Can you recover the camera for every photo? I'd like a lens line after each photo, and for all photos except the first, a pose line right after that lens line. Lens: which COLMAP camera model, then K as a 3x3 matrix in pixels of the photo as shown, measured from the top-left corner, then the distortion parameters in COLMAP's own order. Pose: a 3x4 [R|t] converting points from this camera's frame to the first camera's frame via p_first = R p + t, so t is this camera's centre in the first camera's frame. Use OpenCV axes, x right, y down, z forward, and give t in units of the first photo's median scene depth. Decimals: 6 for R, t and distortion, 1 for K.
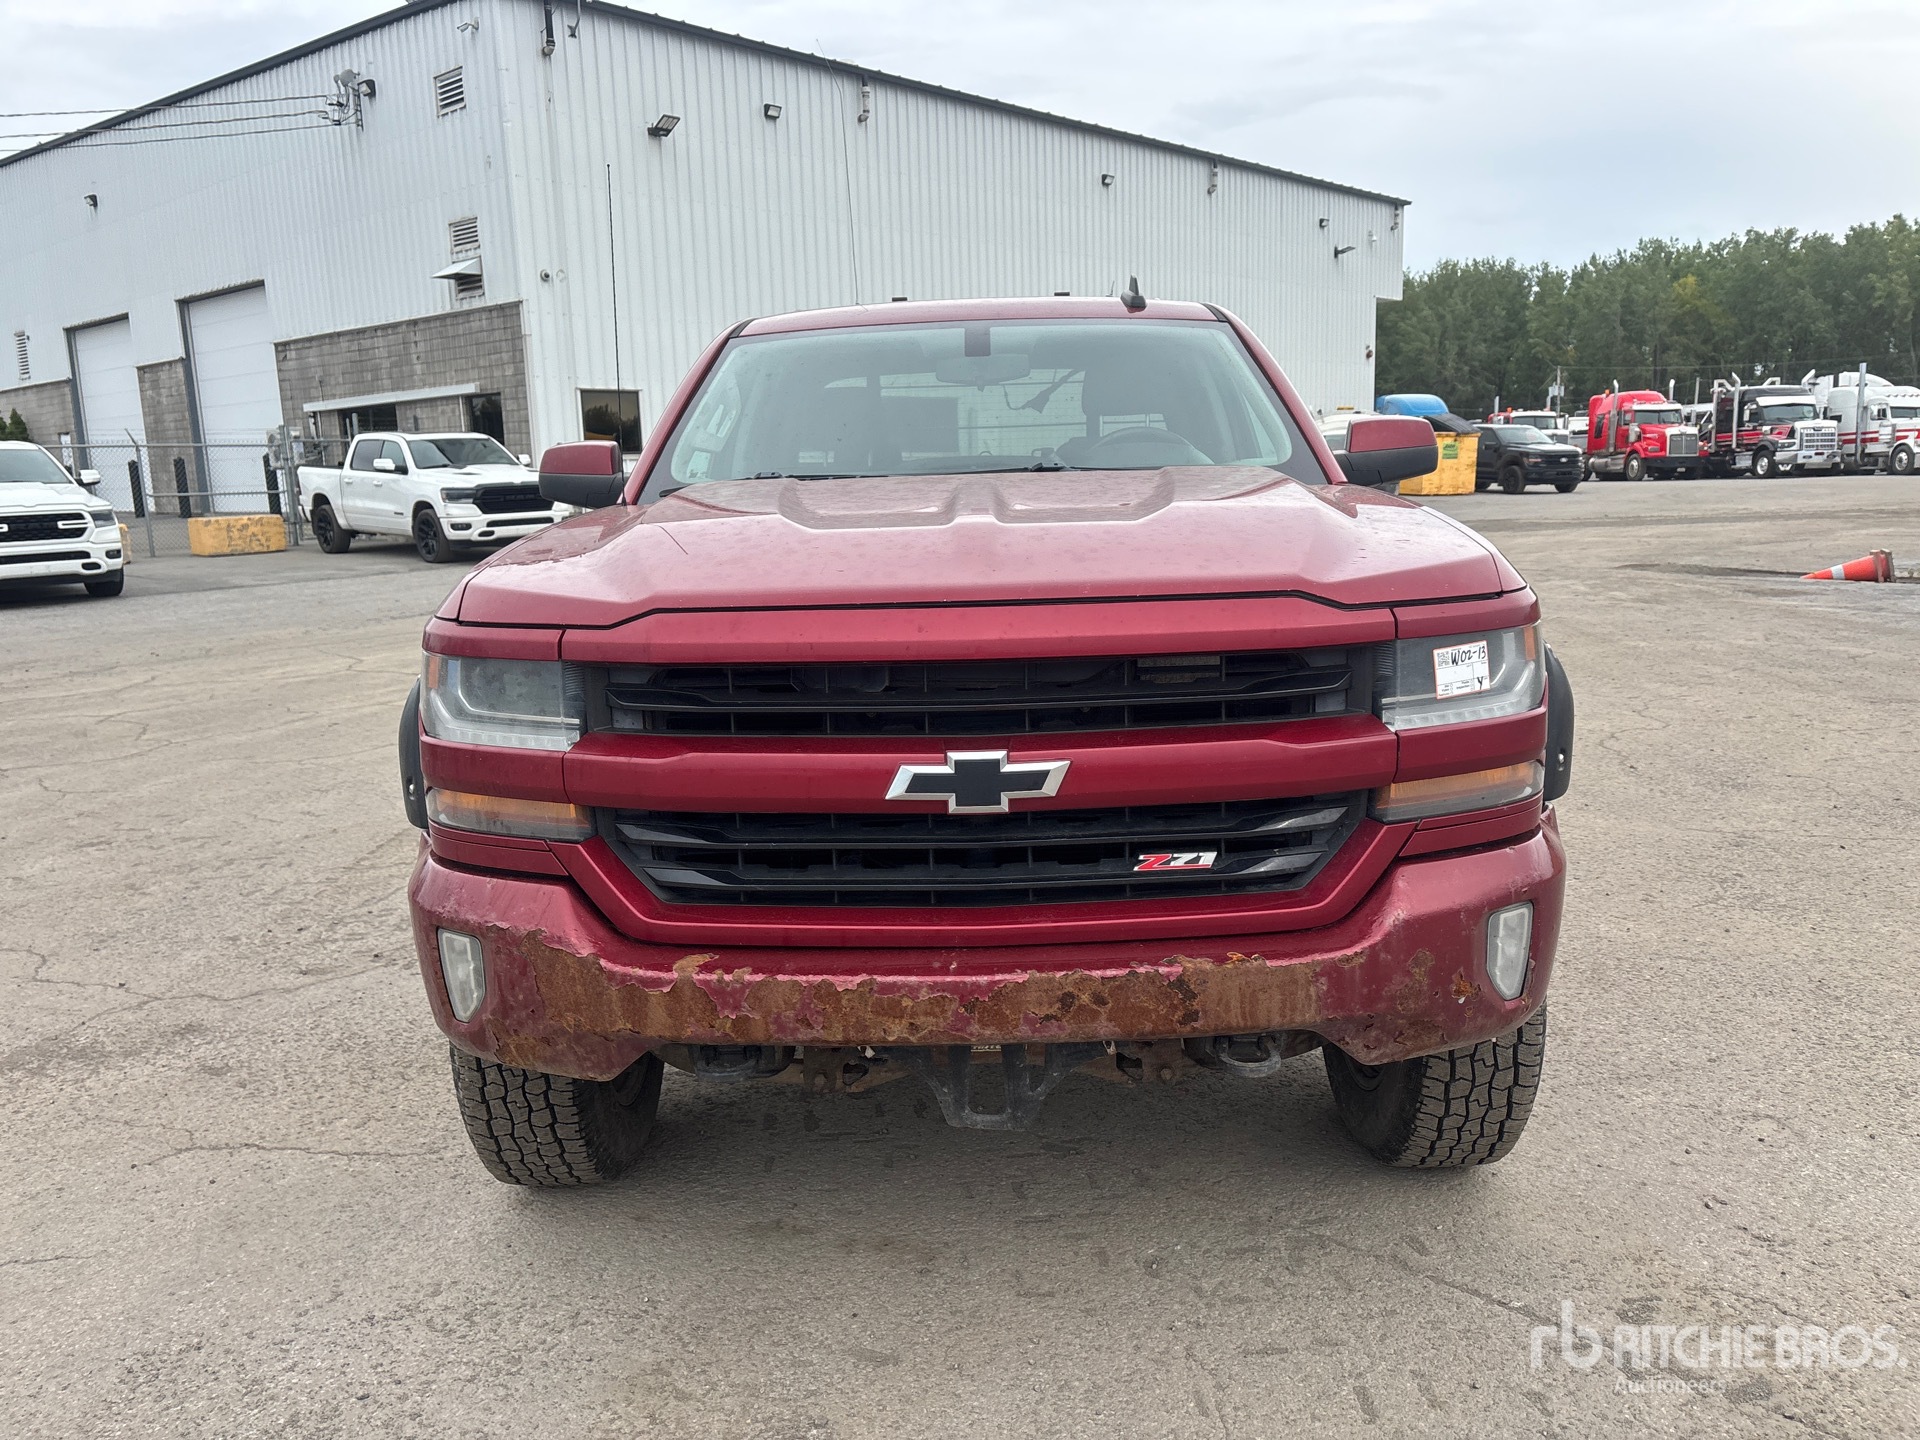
lens RADIAL K [[1454.0, 0, 975.0], [0, 1454.0, 725.7], [0, 0, 1]] dist [0.038078, 0.000175]
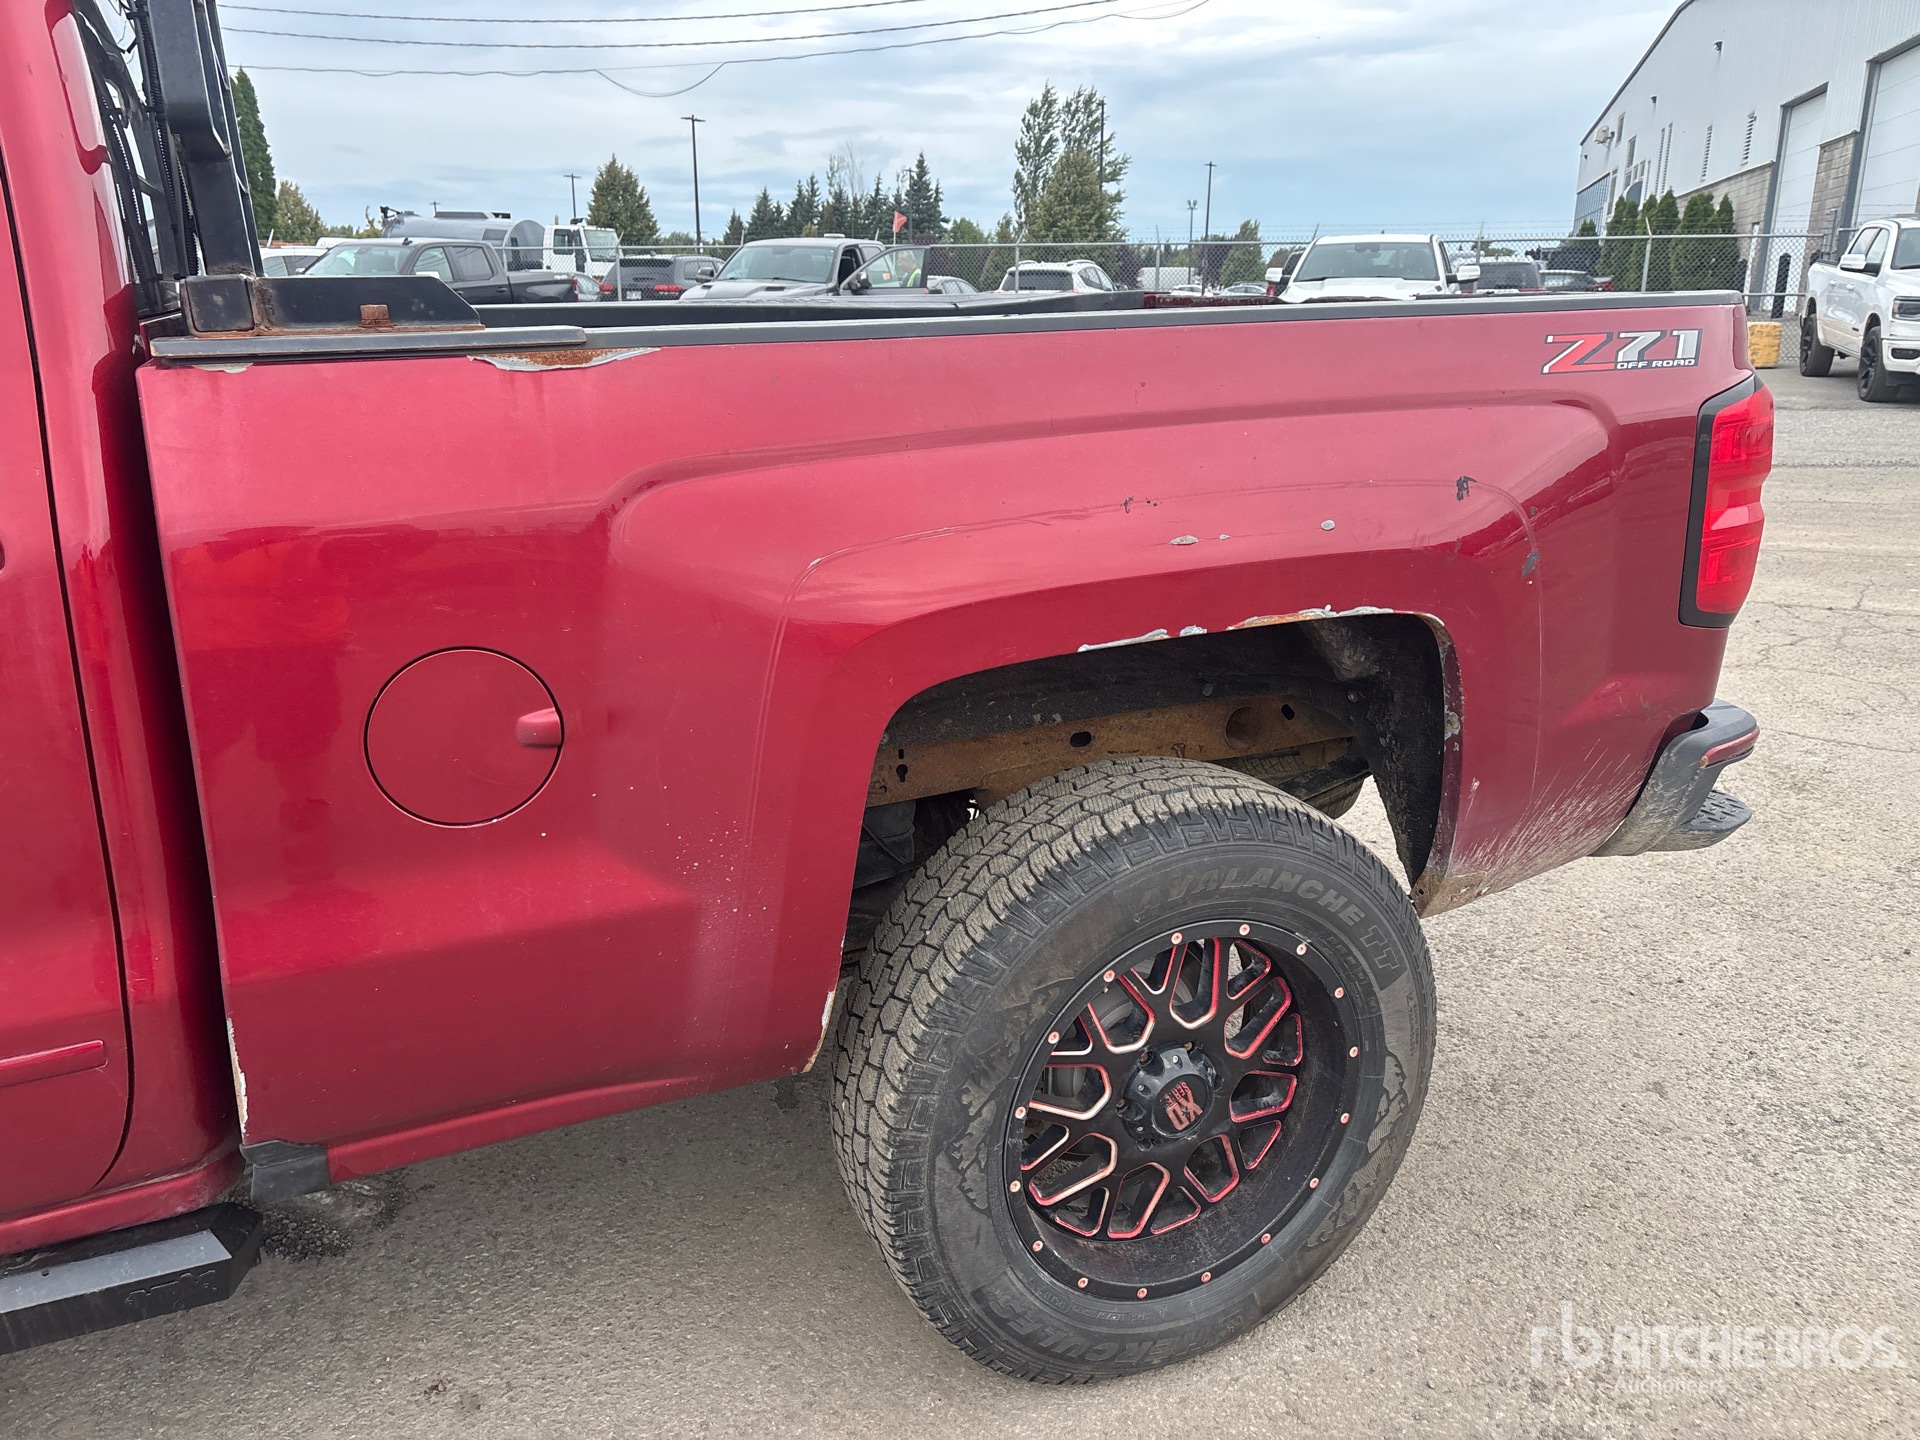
lens RADIAL K [[1465.6, 0, 967.8], [0, 1465.6, 698.1], [0, 0, 1]] dist [0.037726, -0.032610]
pose [[0.419923, 0.273430, -0.865391, 0.100297], [-0.173046, 0.960165, 0.219406, -0.045153], [0.890910, 0.057619, 0.450511, 0.233511]]
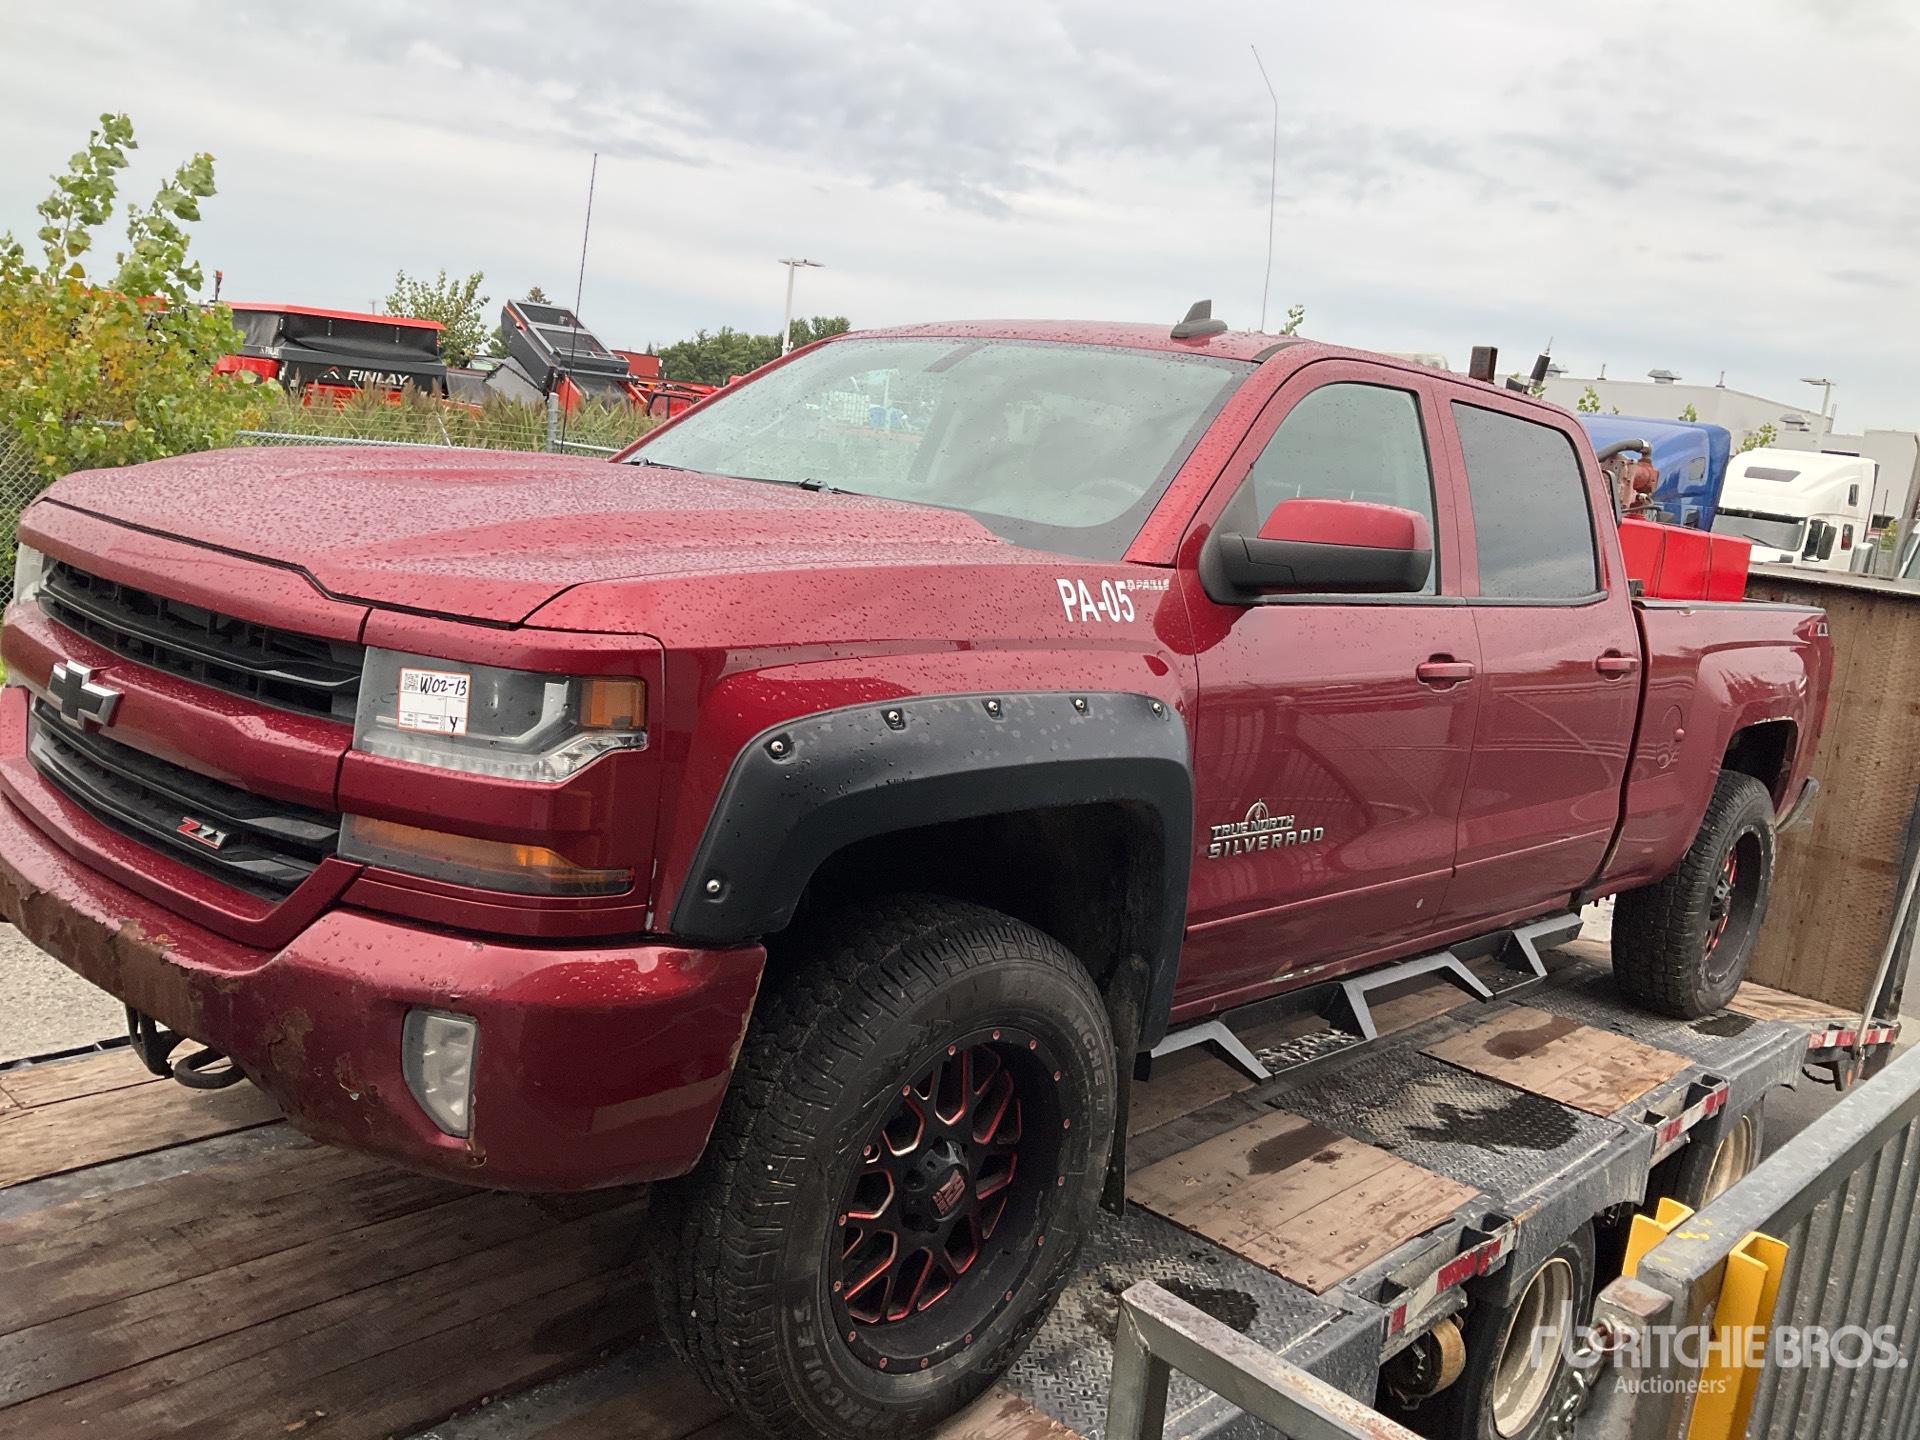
lens RADIAL K [[1596.9, 0, 952.2], [0, 1596.9, 720.5], [0, 0, 1]] dist [0.061462, 0.002465]
pose [[0.733222, 0.217468, -0.644277, 0.101481], [-0.264367, 0.964109, 0.024559, -0.011420], [0.626494, 0.152318, 0.764398, 0.044296]]
